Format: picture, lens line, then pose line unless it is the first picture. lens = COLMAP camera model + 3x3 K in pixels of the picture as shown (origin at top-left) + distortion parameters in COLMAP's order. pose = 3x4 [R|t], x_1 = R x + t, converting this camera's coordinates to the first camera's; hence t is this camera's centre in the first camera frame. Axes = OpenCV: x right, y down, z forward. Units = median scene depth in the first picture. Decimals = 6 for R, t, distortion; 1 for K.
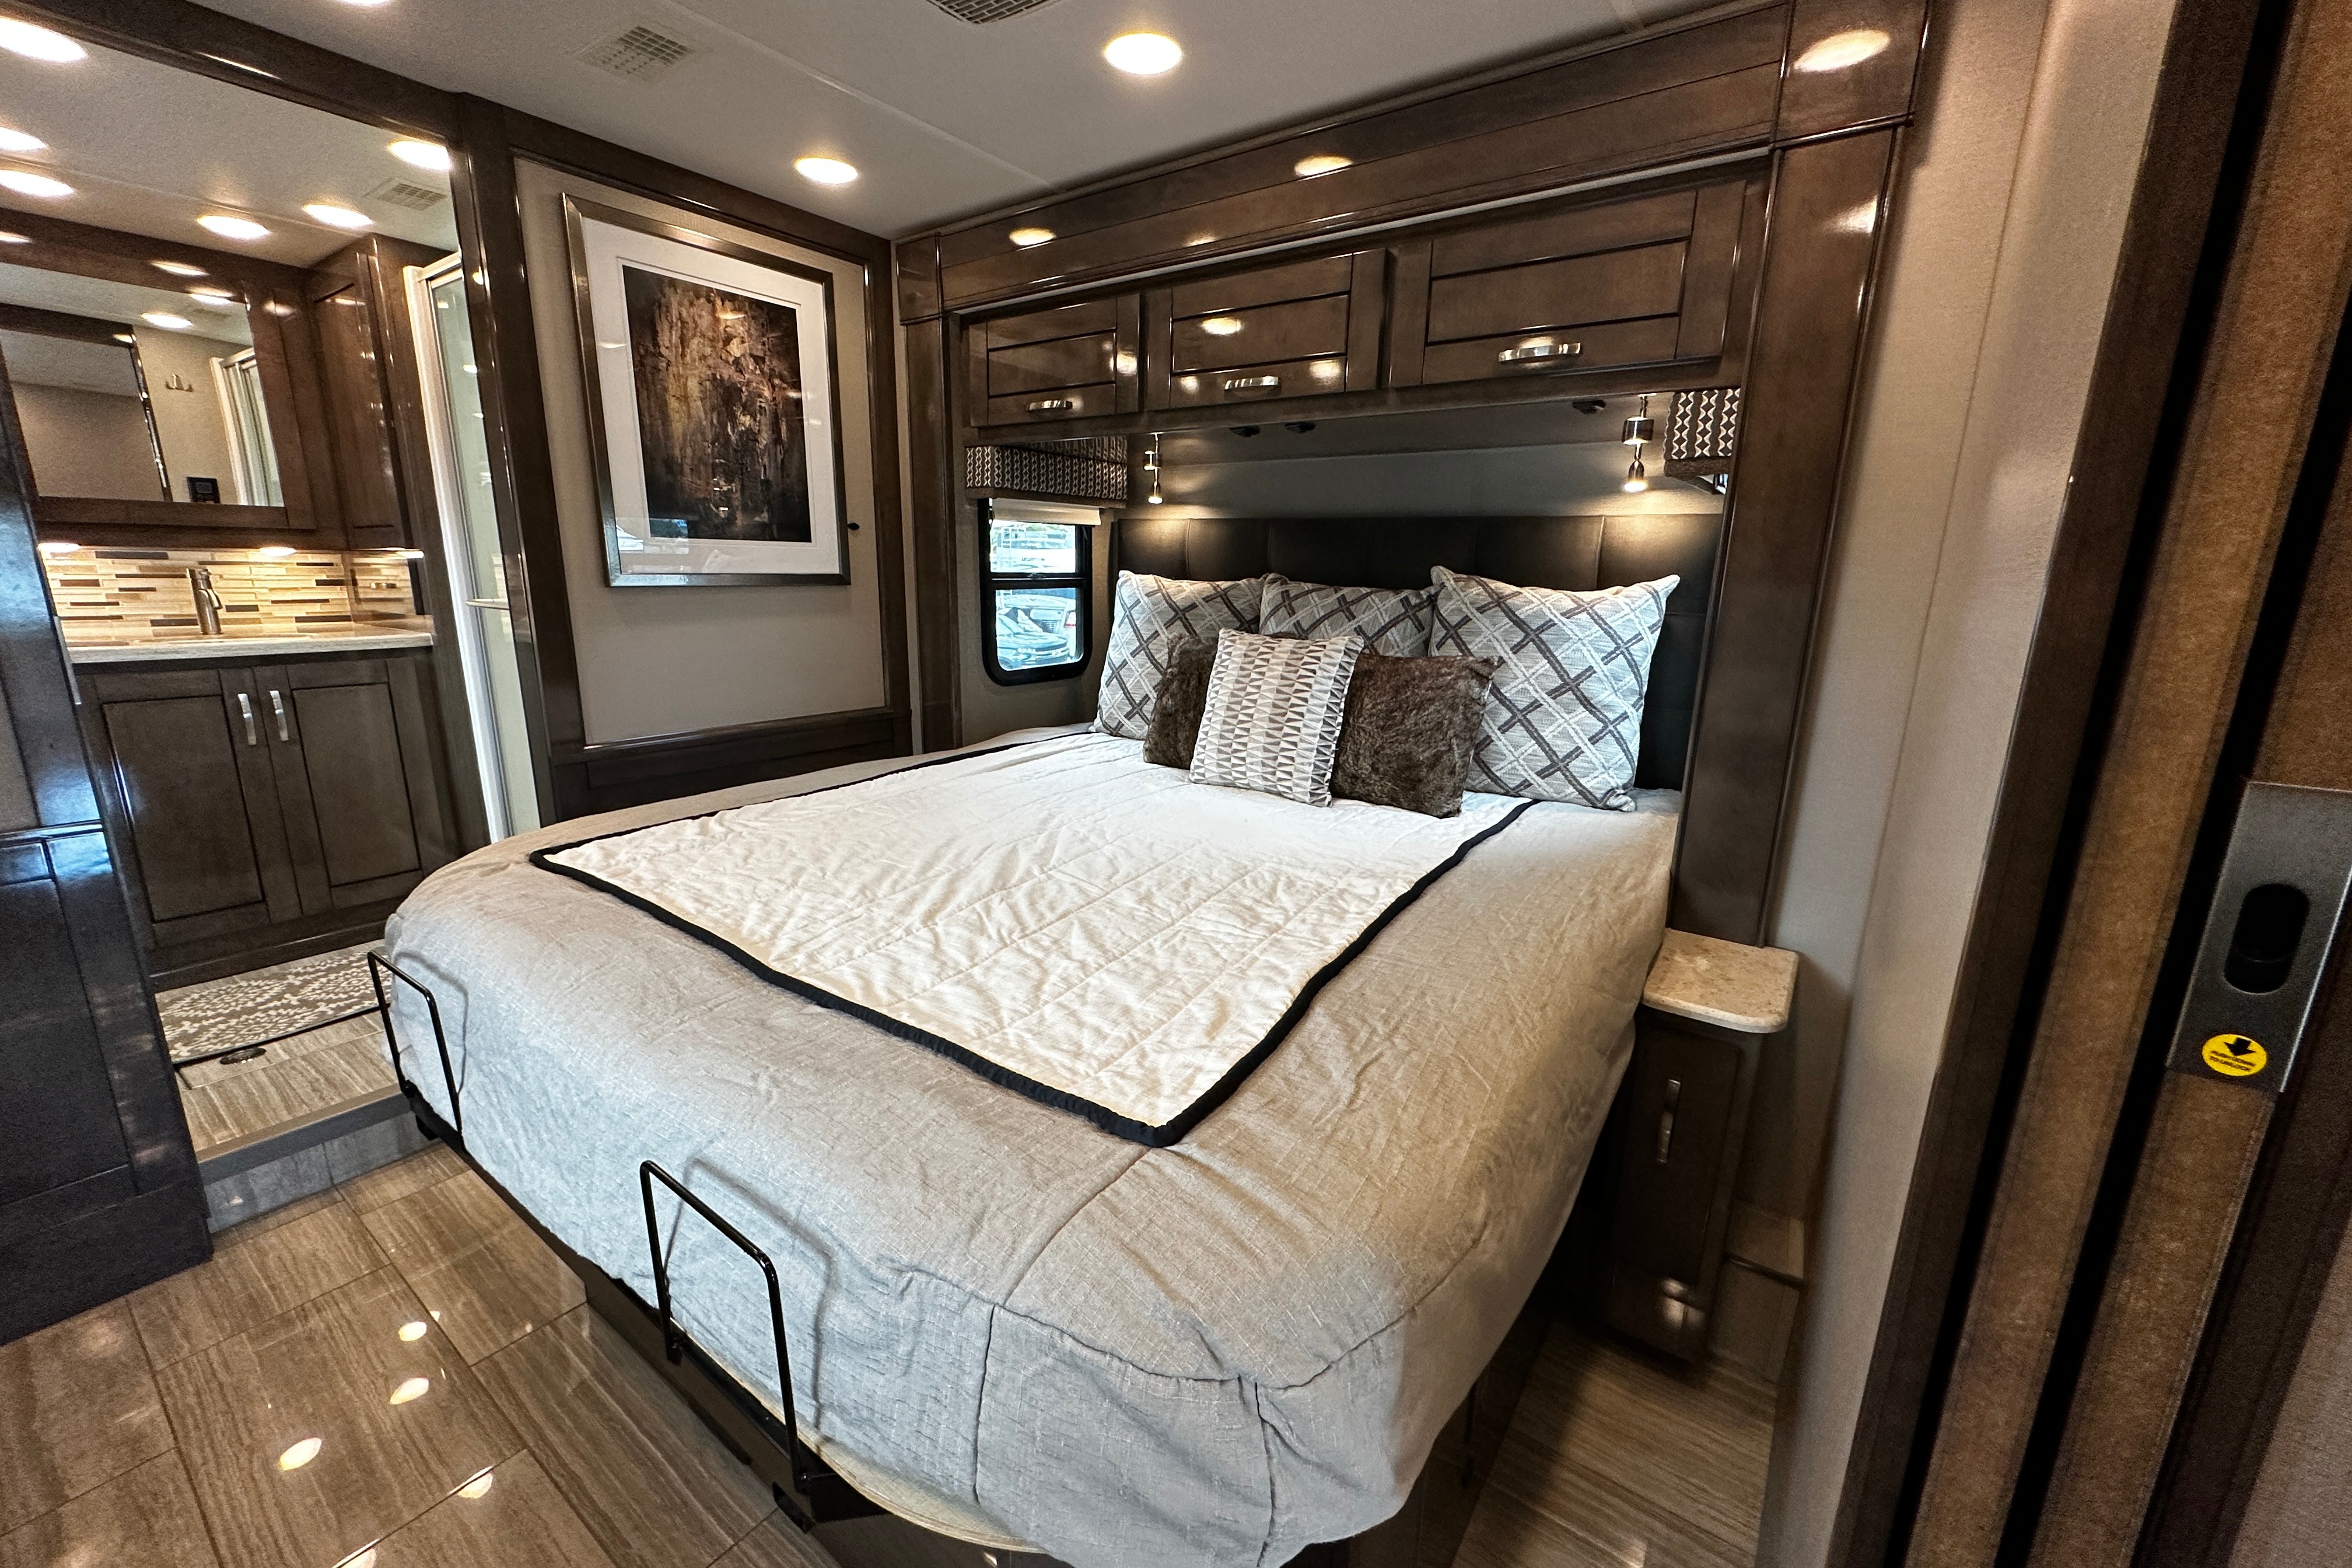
lens RADIAL K [[935.5, 0, 1183.8], [0, 935.5, 790.5], [0, 0, 1]] dist [-0.001751, 0.000138]
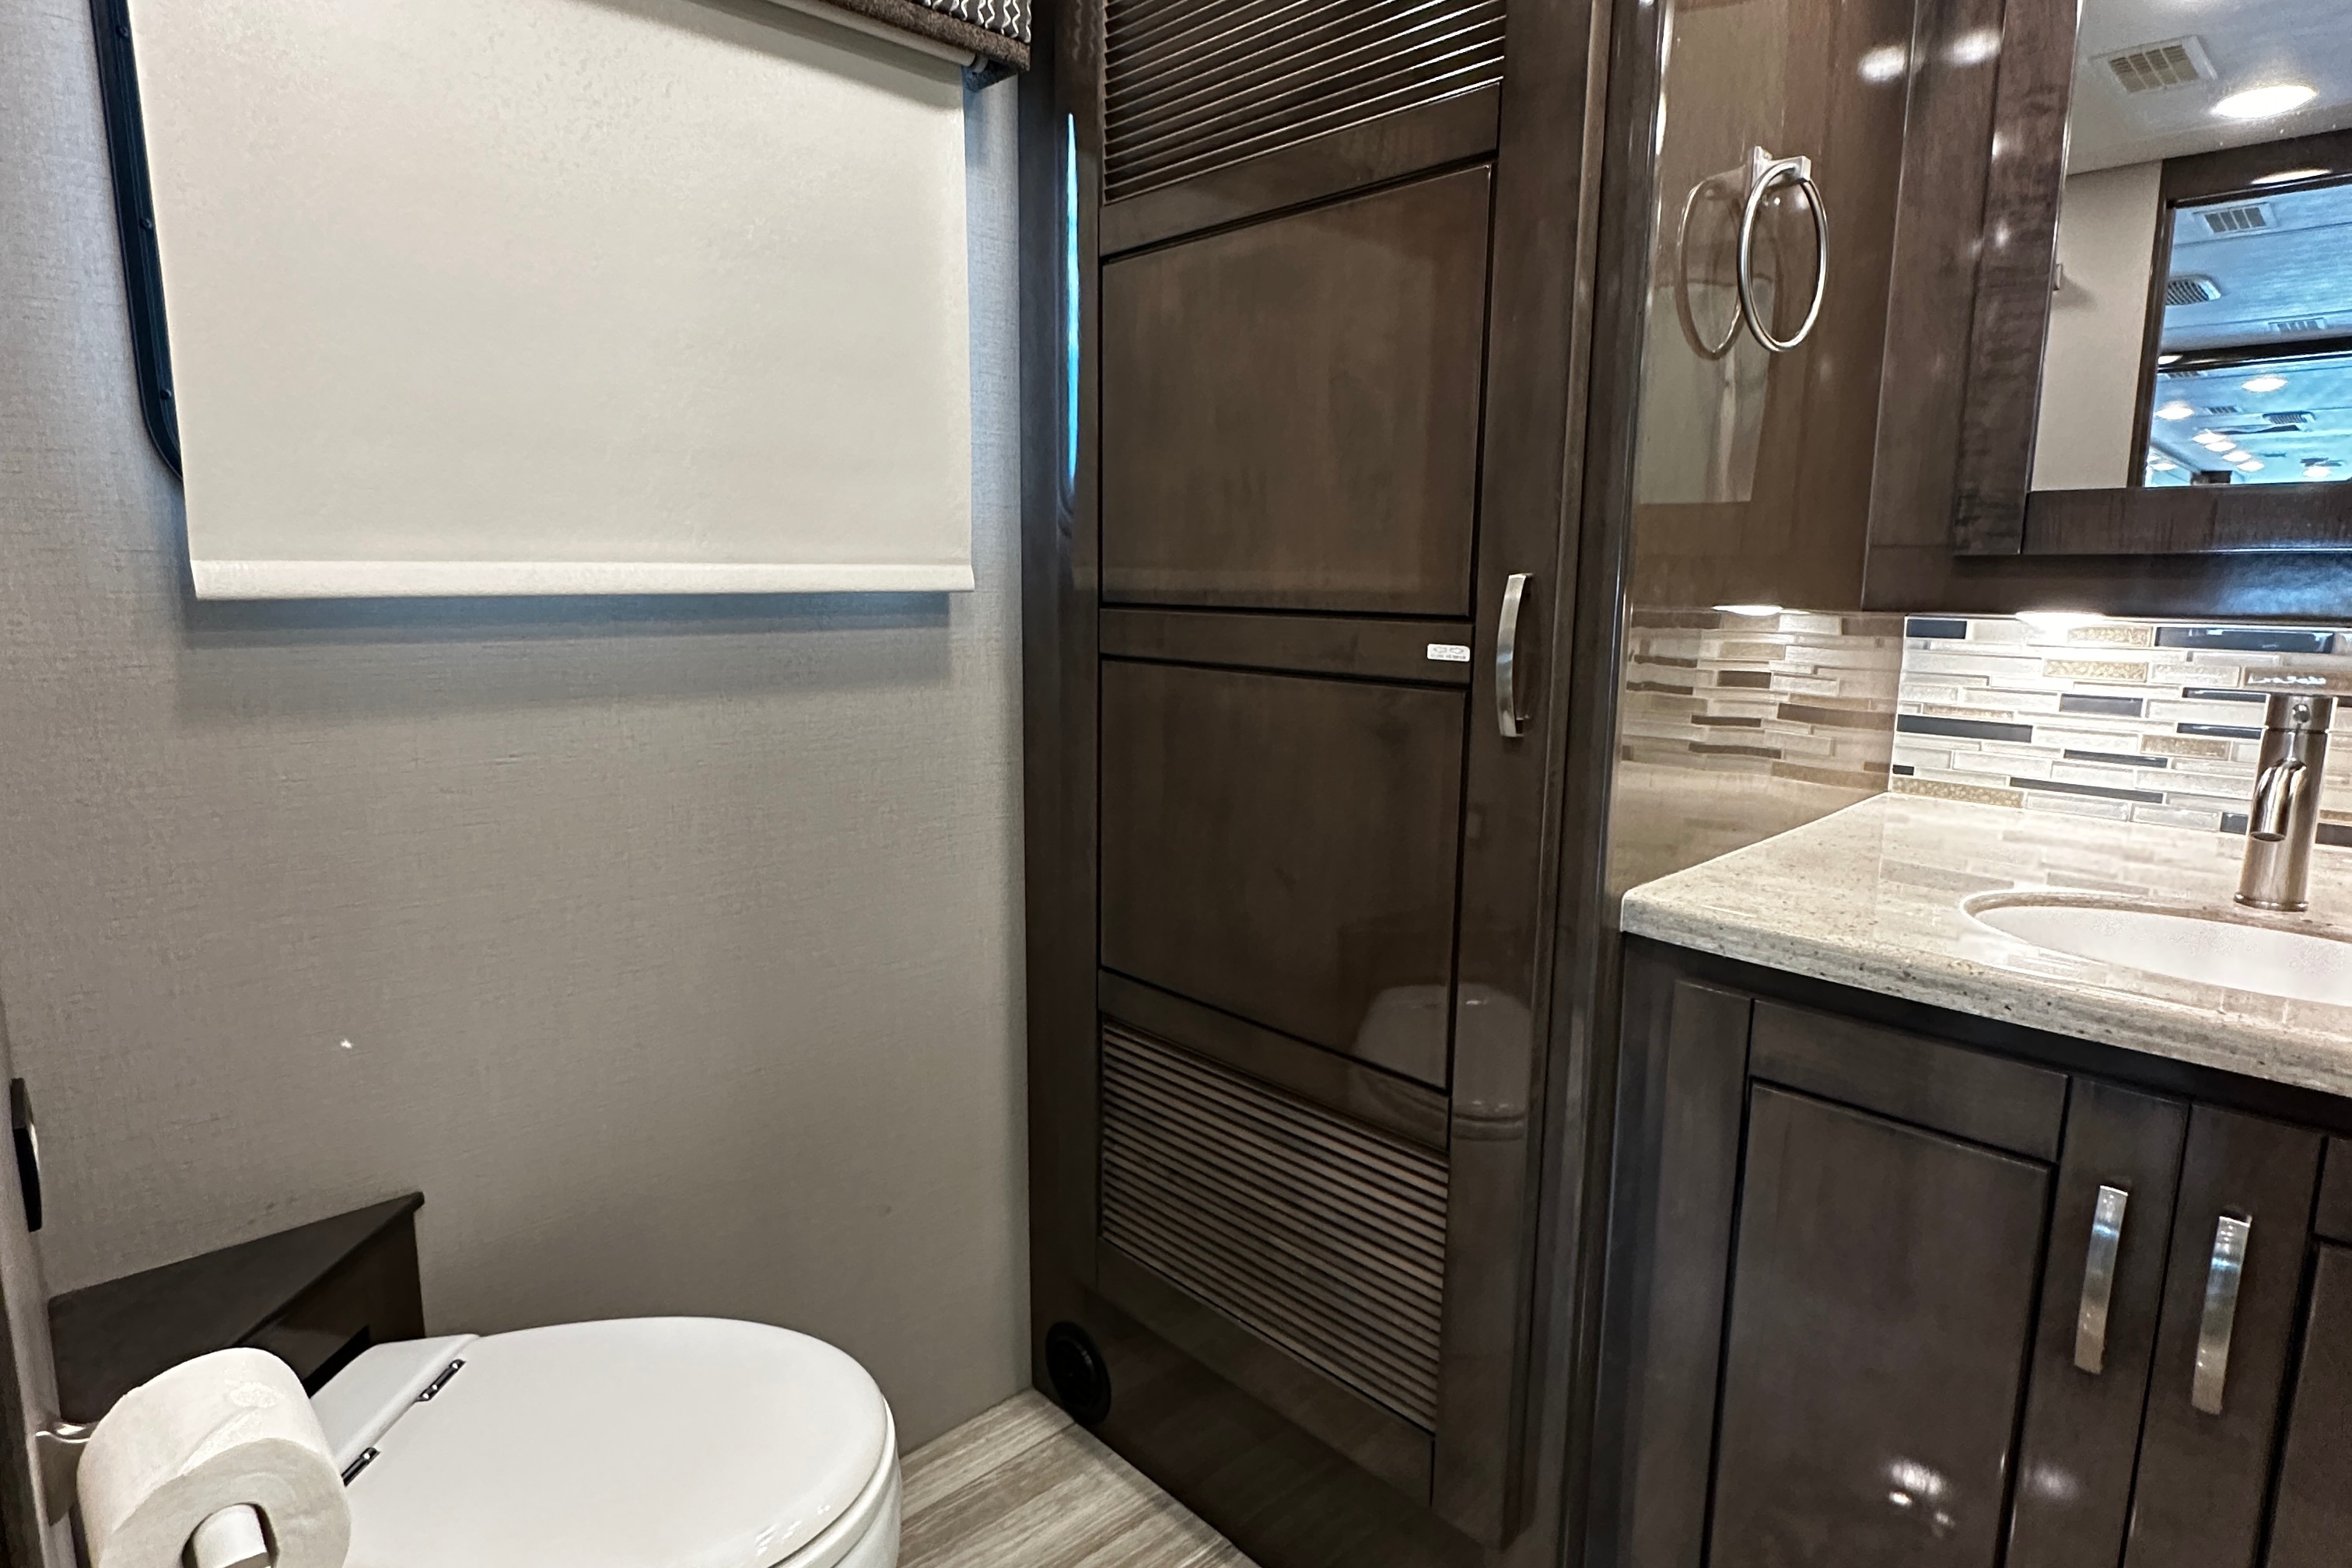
lens RADIAL K [[1247.6, 0, 1171.9], [0, 1247.6, 779.2], [0, 0, 1]] dist [-0.000626, -0.000516]
pose [[-0.190629, 0.139125, -0.971754, -0.544464], [-0.236056, 0.954364, 0.182942, -0.181861], [0.952858, 0.264262, -0.149088, 0.658920]]
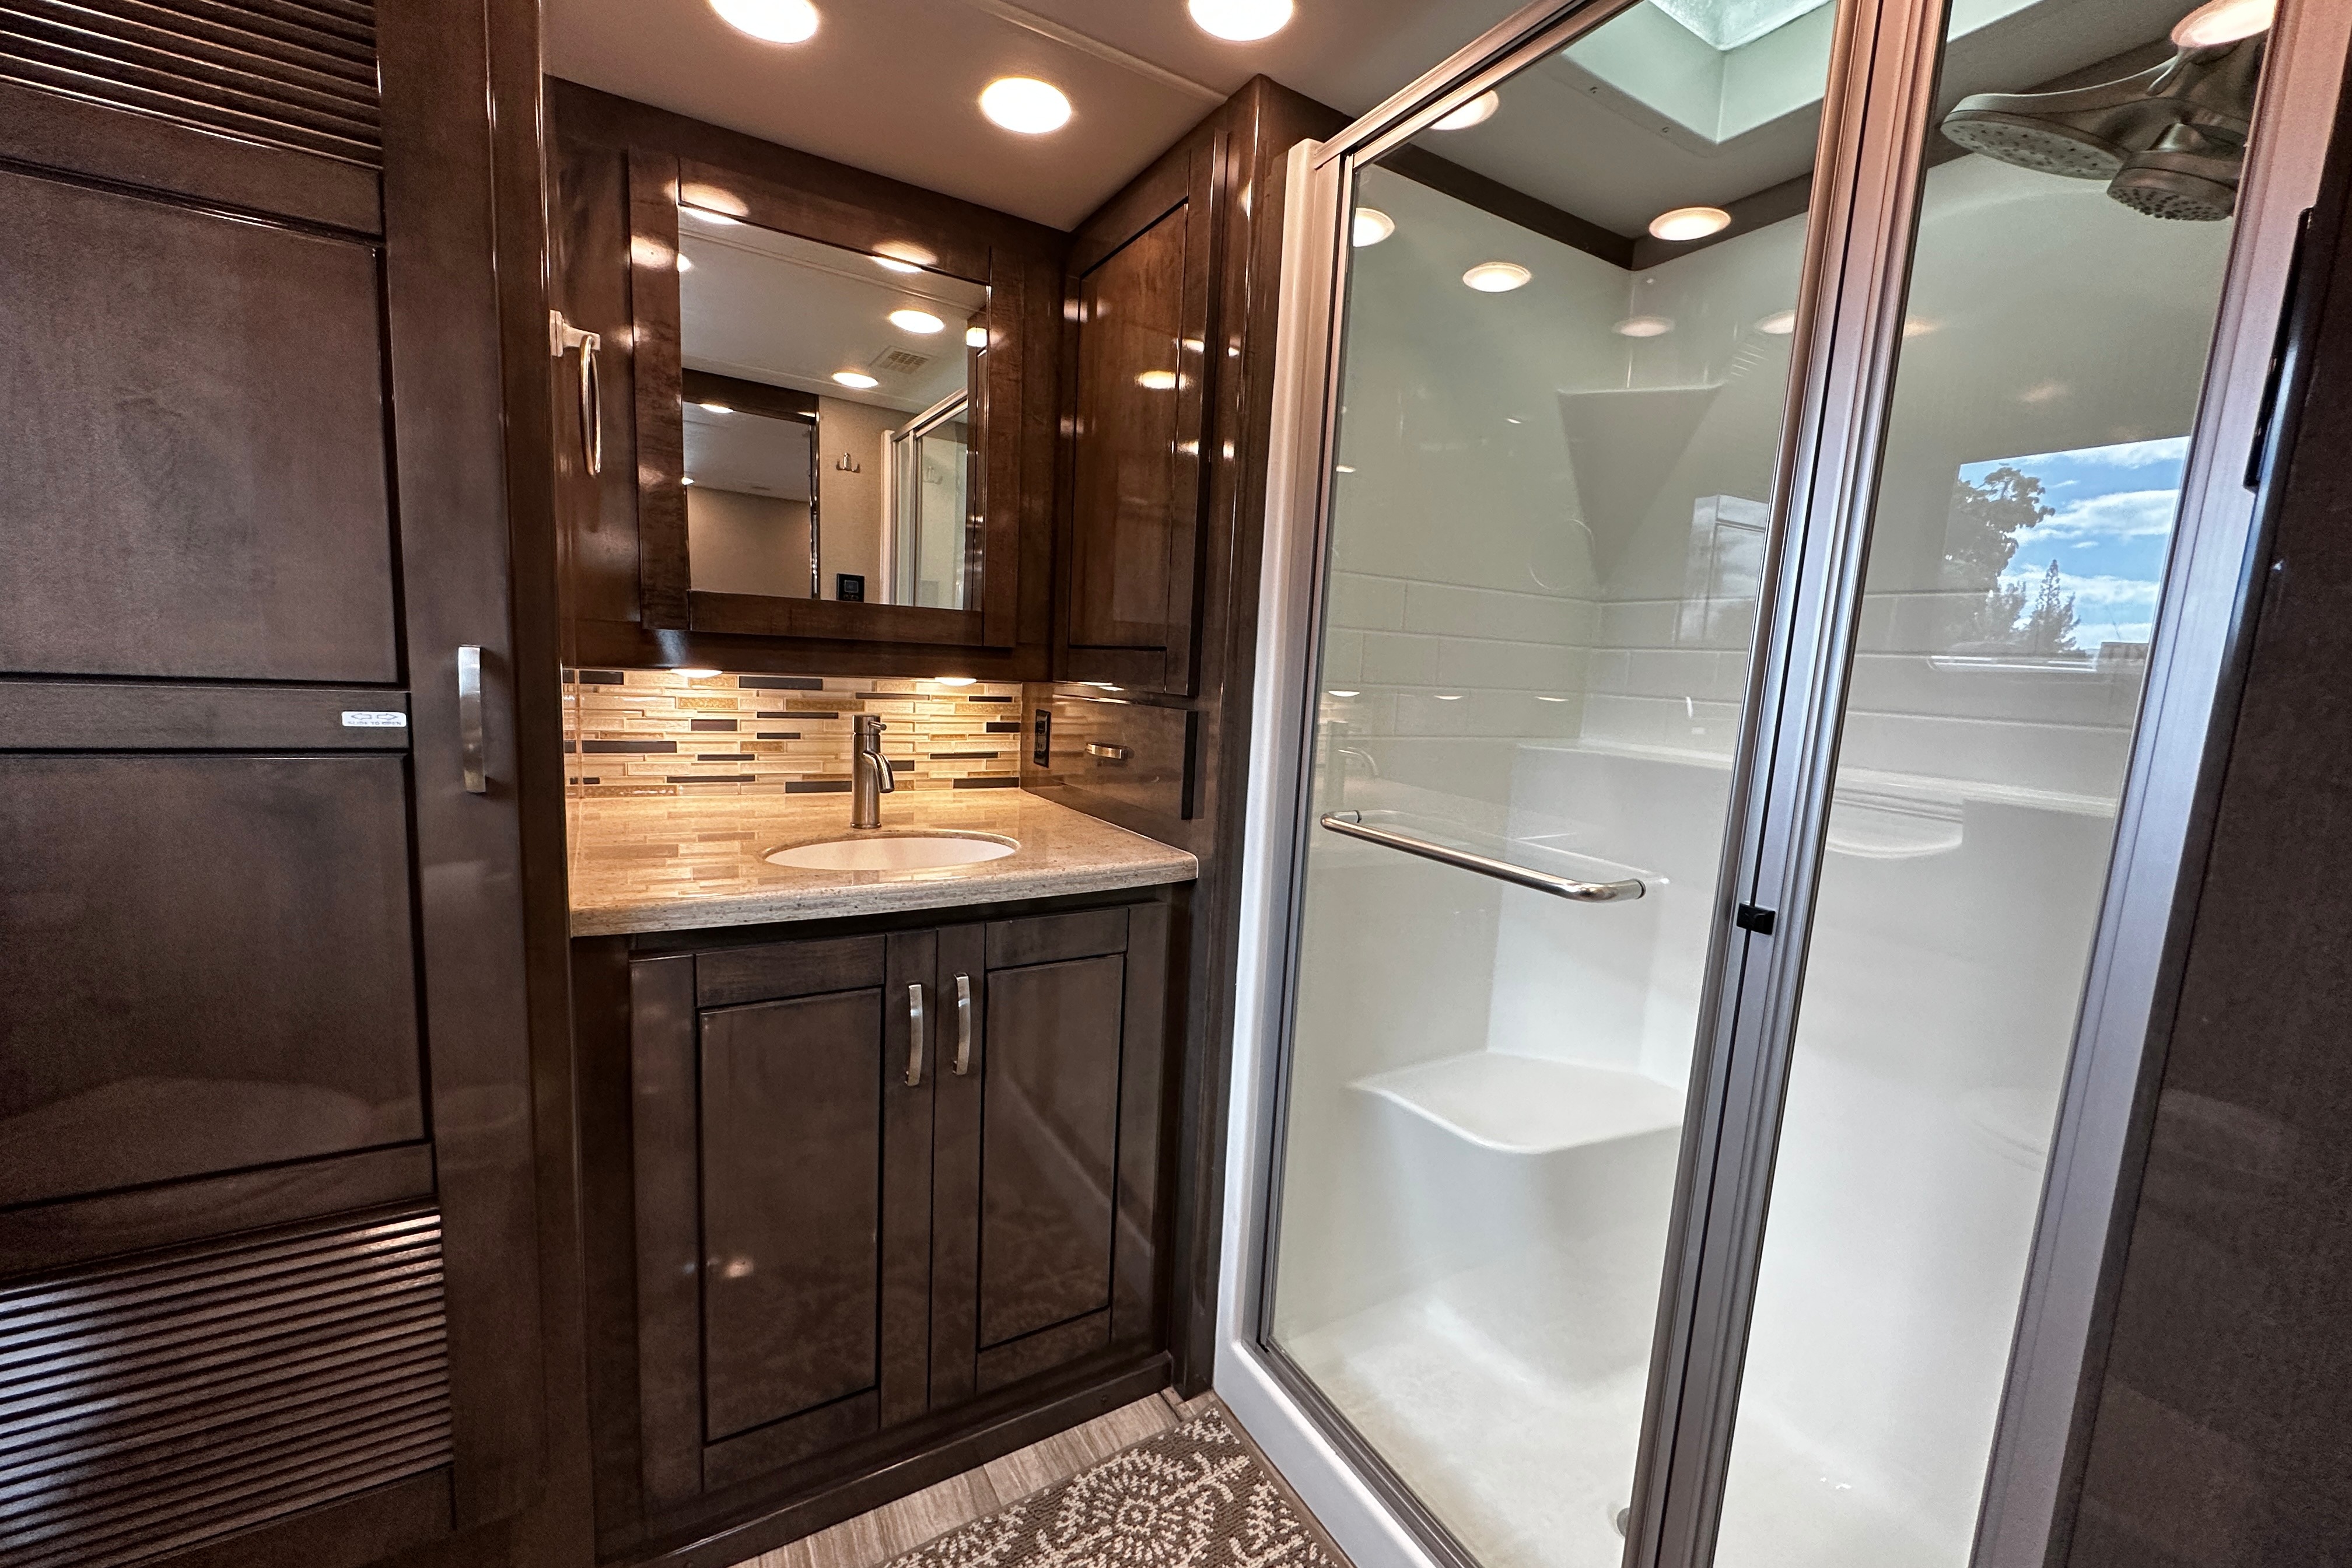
lens RADIAL K [[935.5, 0, 1179.4], [0, 935.5, 790.0], [0, 0, 1]] dist [-0.001751, 0.000138]
pose [[0.916606, 0.084588, -0.390740, -0.595040], [-0.126039, 0.988660, -0.081639, -0.154762], [0.379403, 0.124079, 0.916874, 0.503005]]
